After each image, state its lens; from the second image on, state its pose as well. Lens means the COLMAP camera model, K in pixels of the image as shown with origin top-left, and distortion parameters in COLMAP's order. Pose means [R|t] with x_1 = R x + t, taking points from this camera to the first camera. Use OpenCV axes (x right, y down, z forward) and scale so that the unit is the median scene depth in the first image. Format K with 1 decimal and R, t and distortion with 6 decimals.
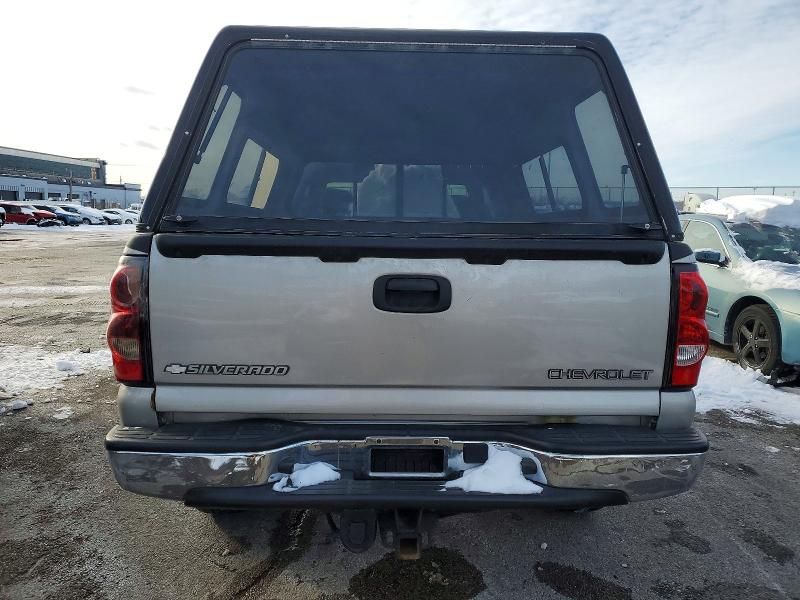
lens RADIAL K [[606.3, 0, 400.1], [0, 606.3, 299.7], [0, 0, 1]] dist [0.015683, 0.007598]
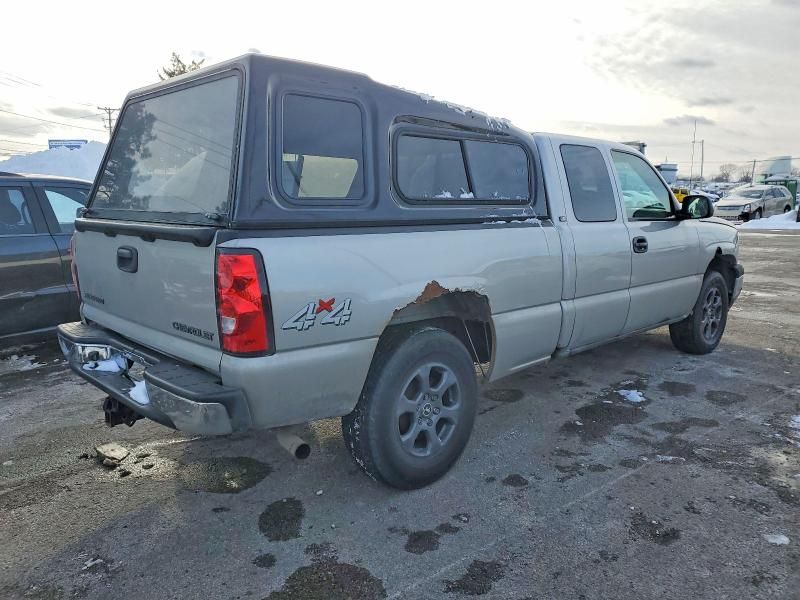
lens RADIAL K [[606.3, 0, 400.4], [0, 606.3, 299.8], [0, 0, 1]] dist [0.015683, 0.007598]
pose [[0.684883, 0.100074, -0.721748, 1.138628], [-0.082074, 0.994815, 0.060055, -0.042204], [0.724016, 0.018106, 0.689546, 0.309424]]
